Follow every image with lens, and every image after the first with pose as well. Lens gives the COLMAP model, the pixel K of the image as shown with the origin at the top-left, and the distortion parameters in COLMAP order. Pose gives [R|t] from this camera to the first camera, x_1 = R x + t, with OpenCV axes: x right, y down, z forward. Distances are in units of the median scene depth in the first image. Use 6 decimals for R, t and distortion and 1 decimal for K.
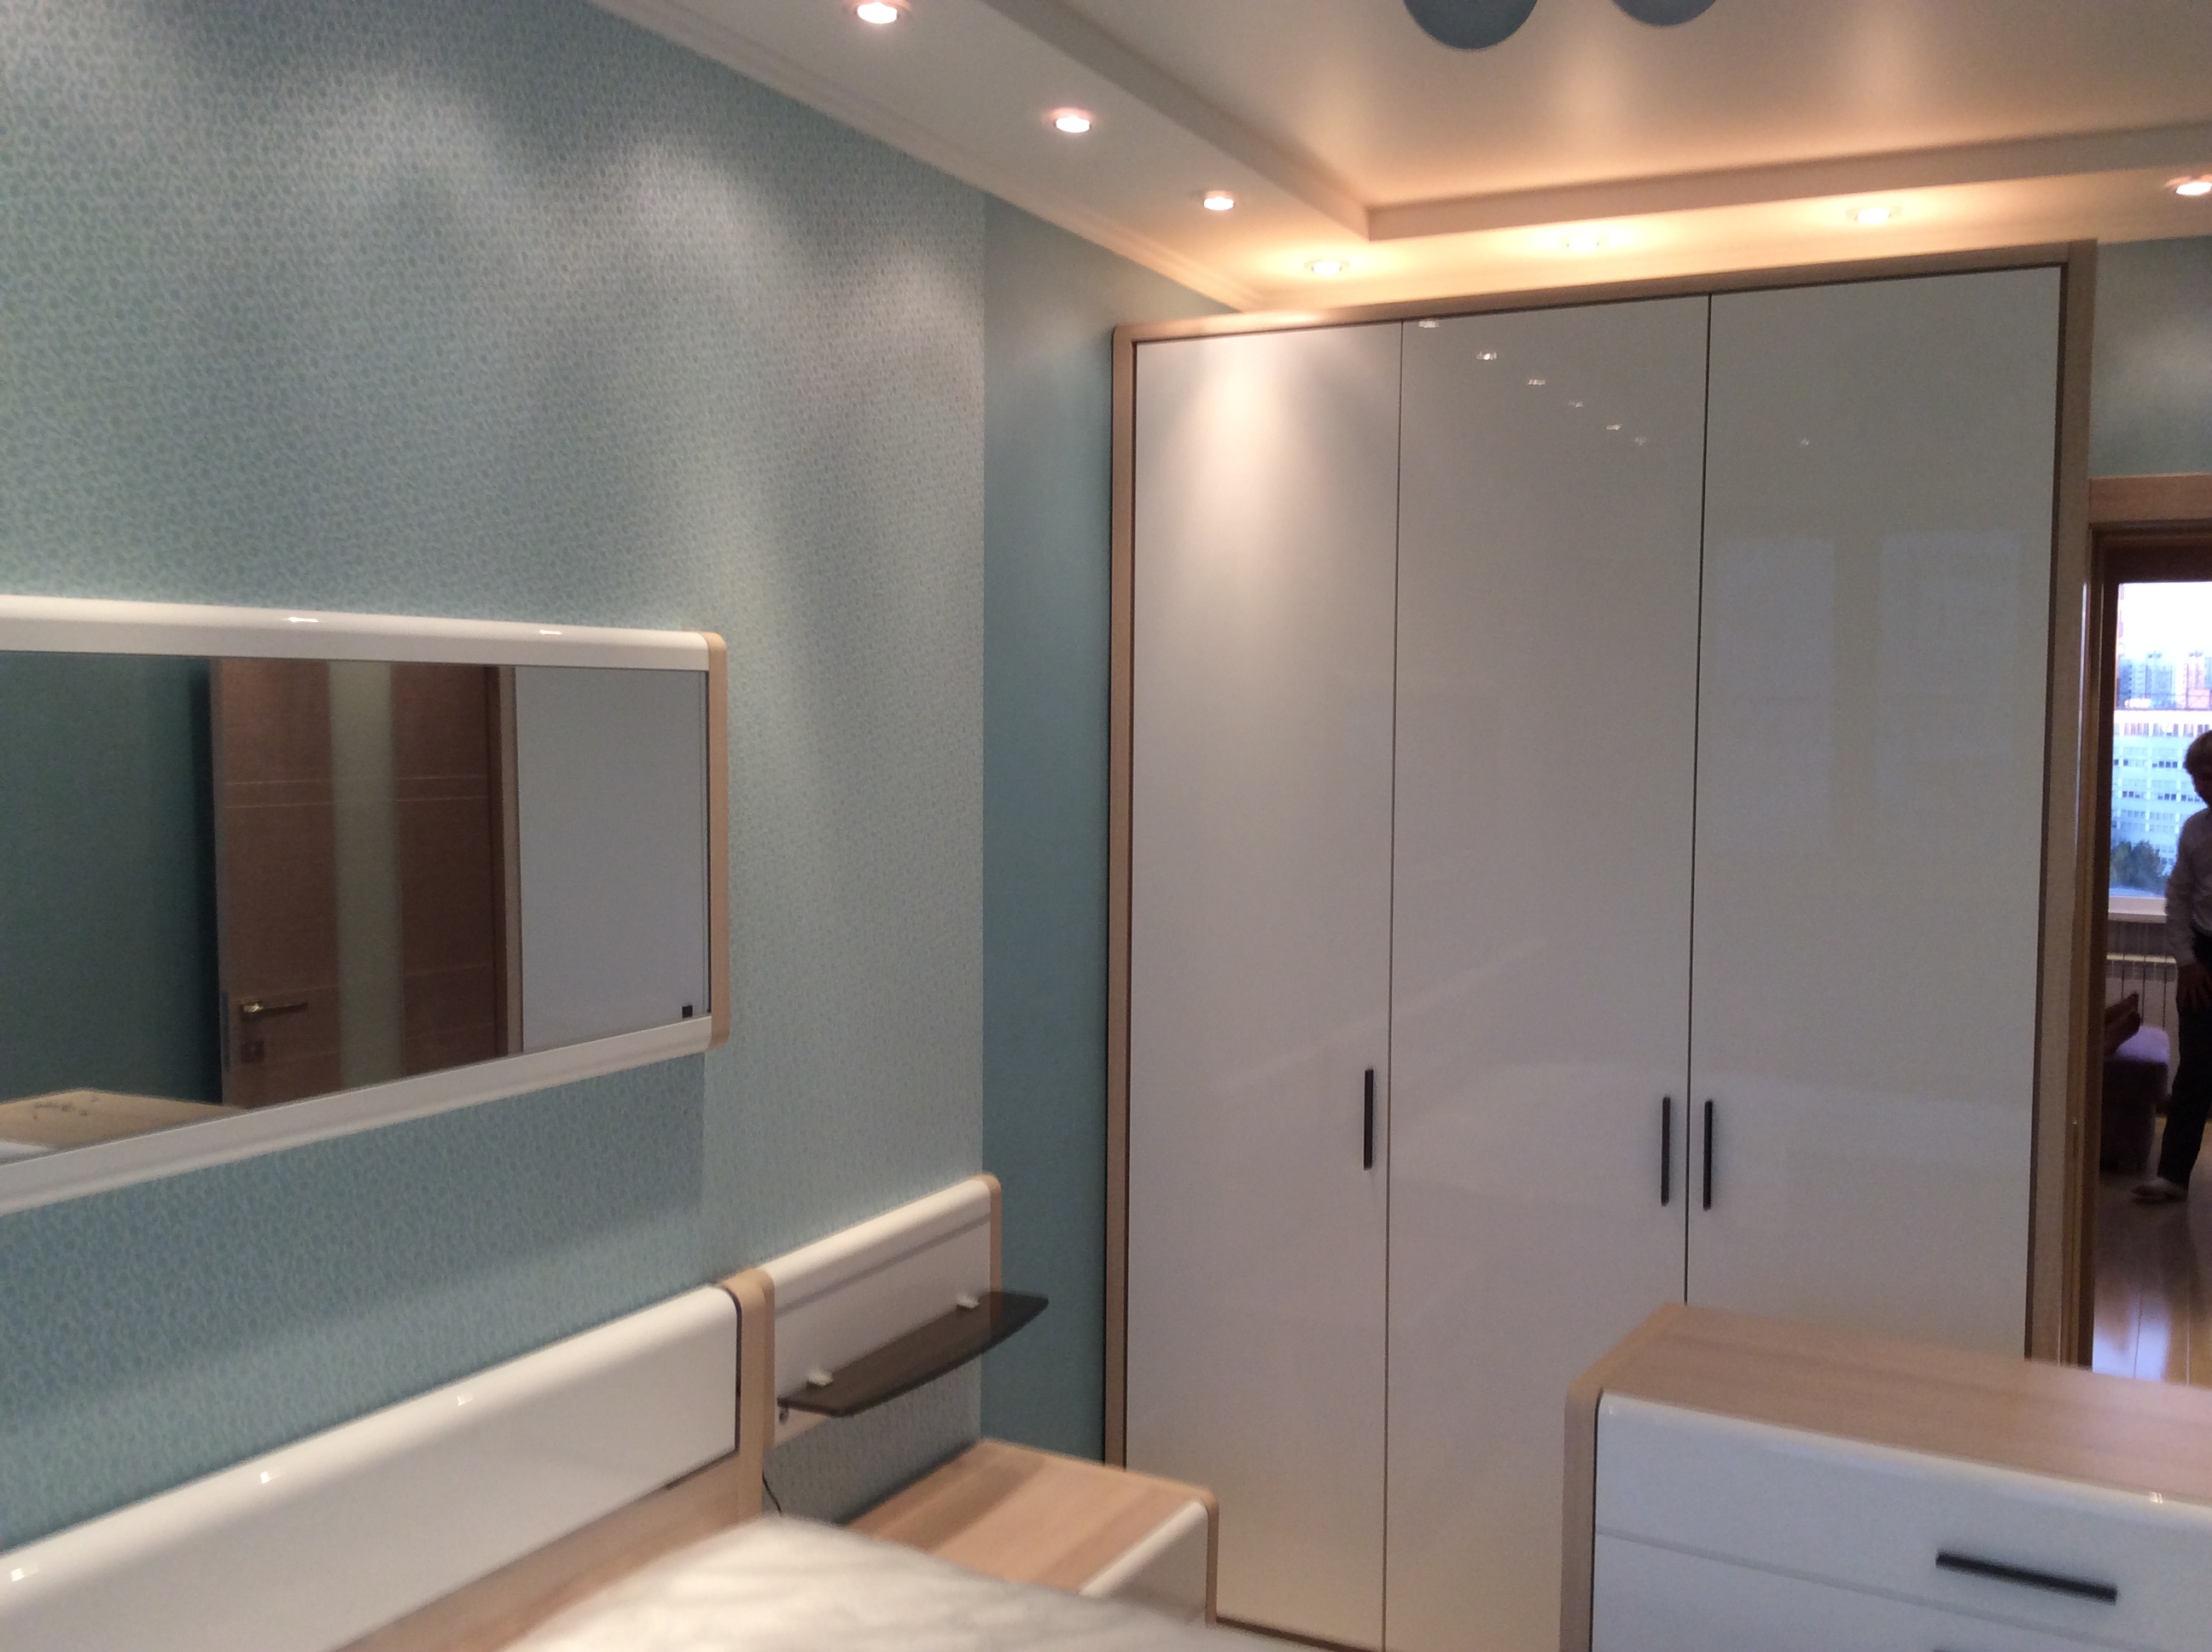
lens RADIAL K [[2040.1, 0, 1104.8], [0, 2040.1, 842.4], [0, 0, 1]] dist [0.092839, -0.167407]
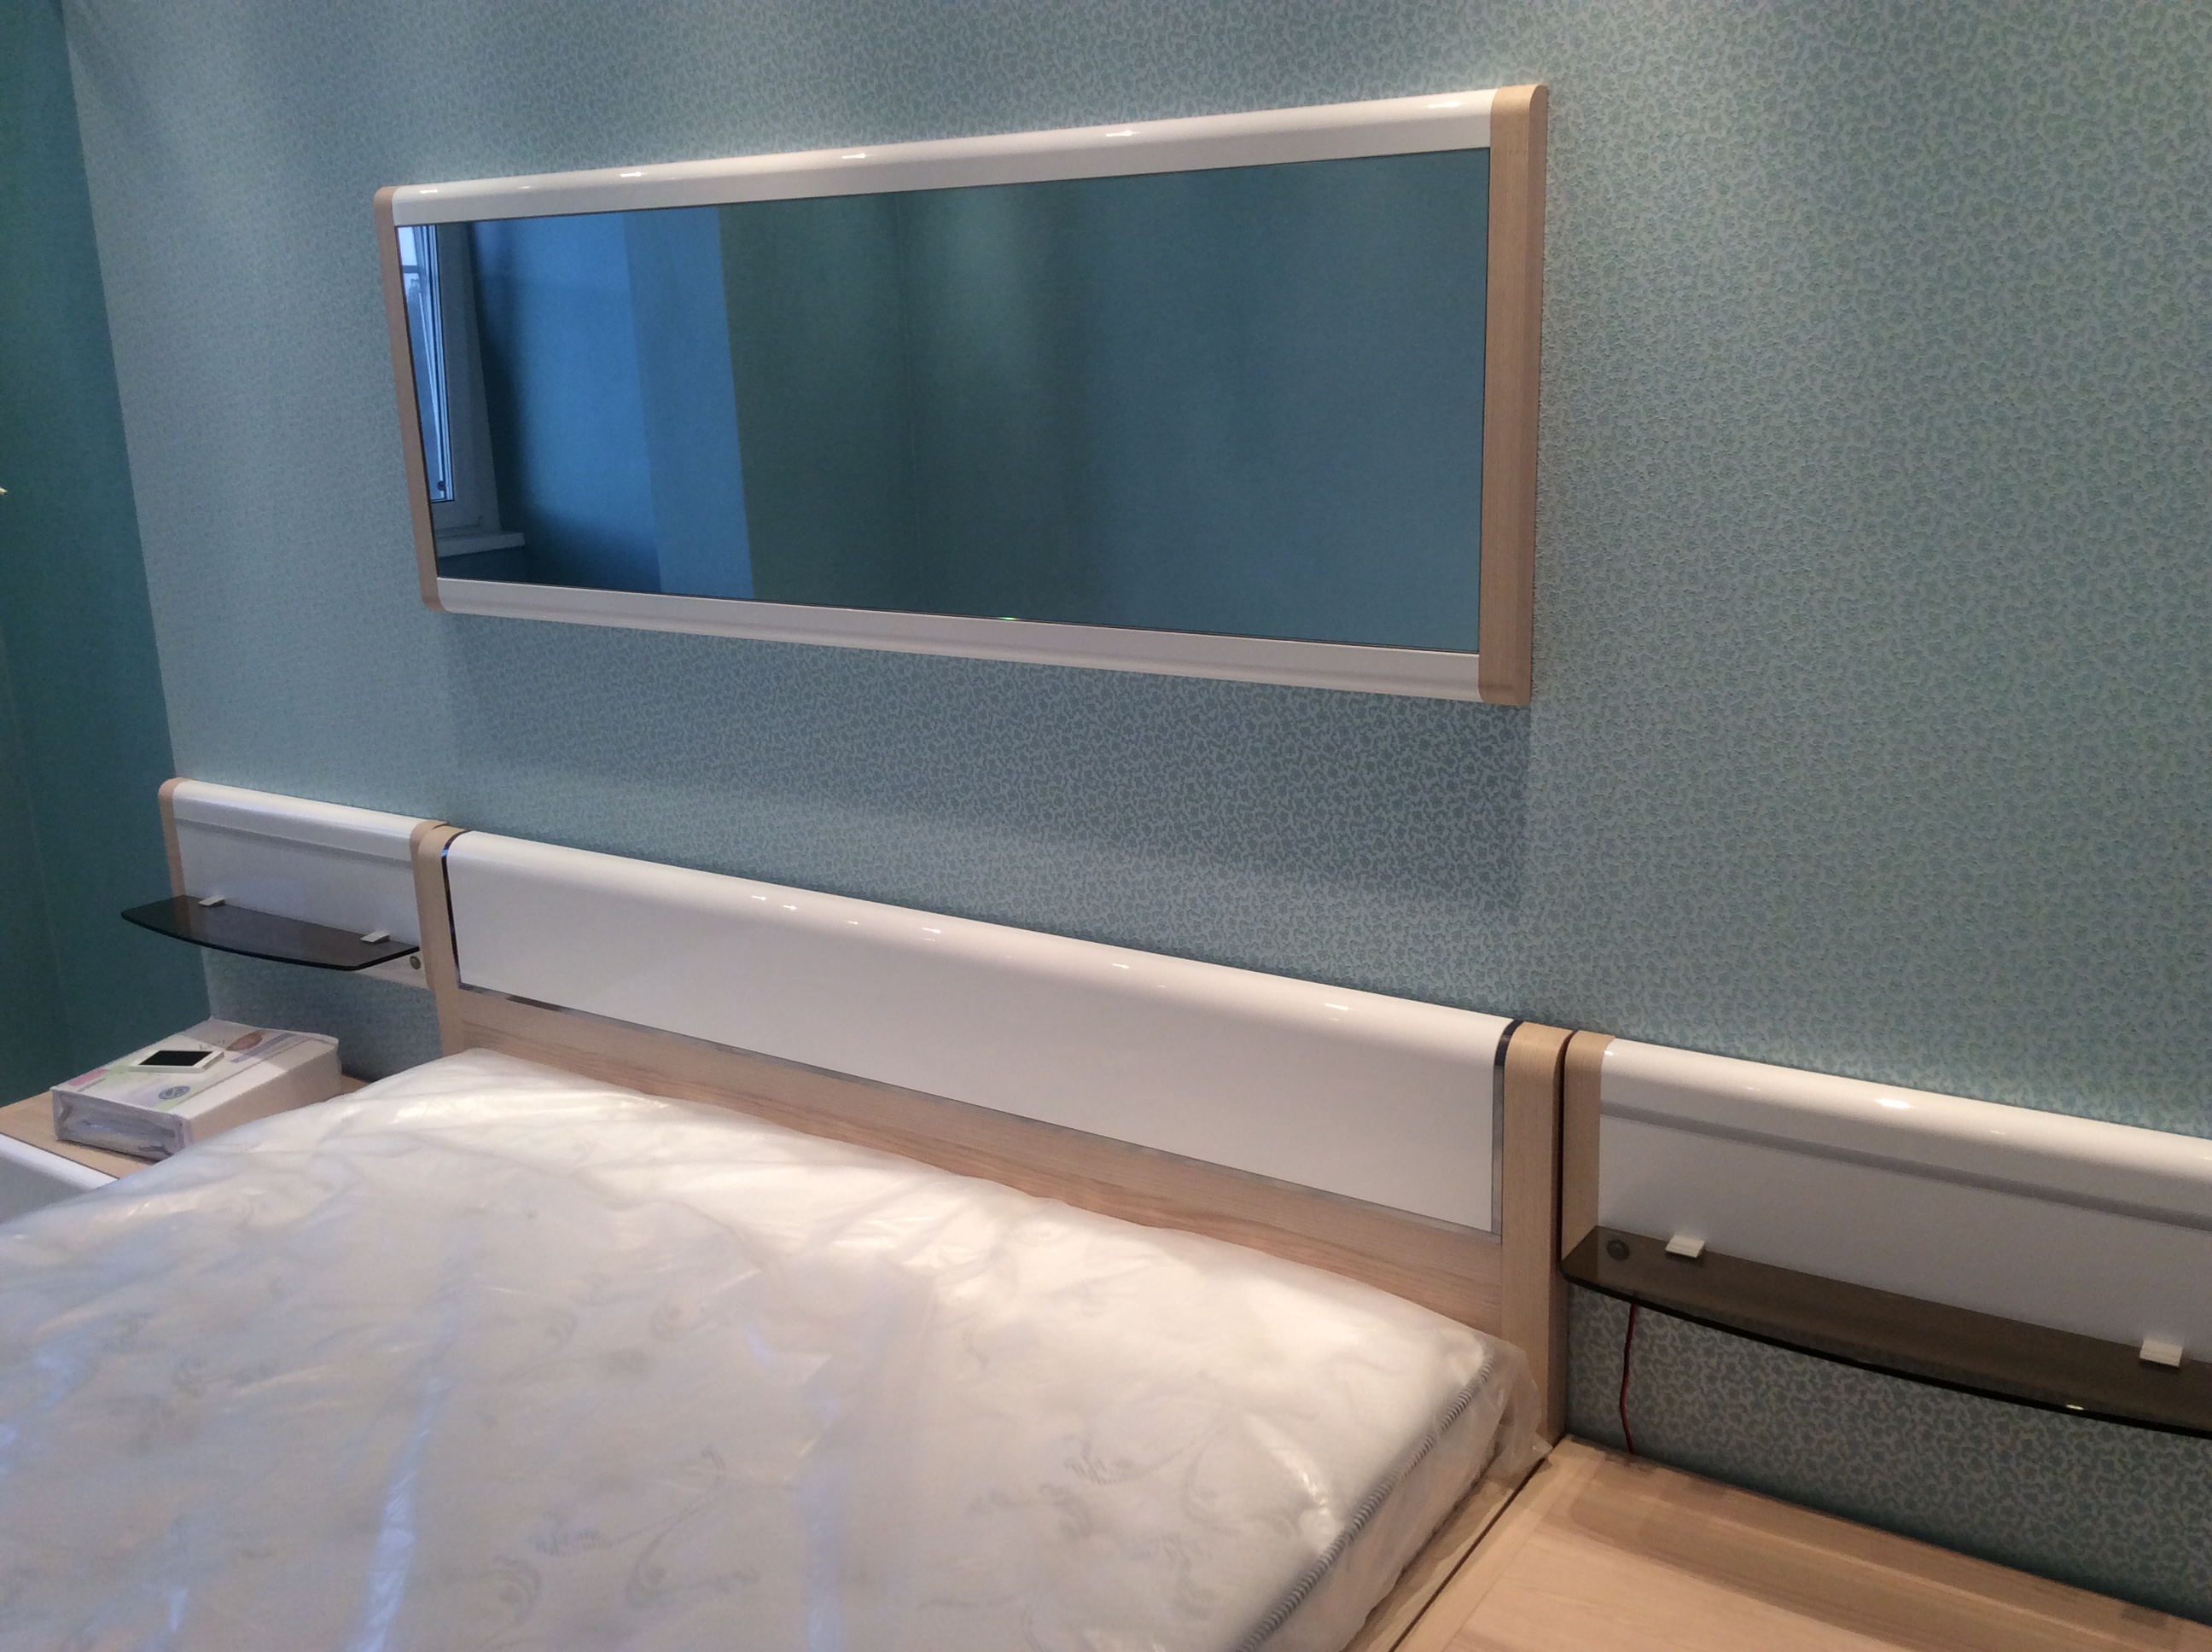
lens RADIAL K [[1966.3, 0, 1108.5], [0, 1966.3, 712.7], [0, 0, 1]] dist [0.038226, 0.002583]
pose [[-0.085410, 0.235049, -0.968224, 0.502336], [-0.014983, 0.971362, 0.237132, -0.058026], [0.996233, 0.034760, -0.079442, 0.963773]]
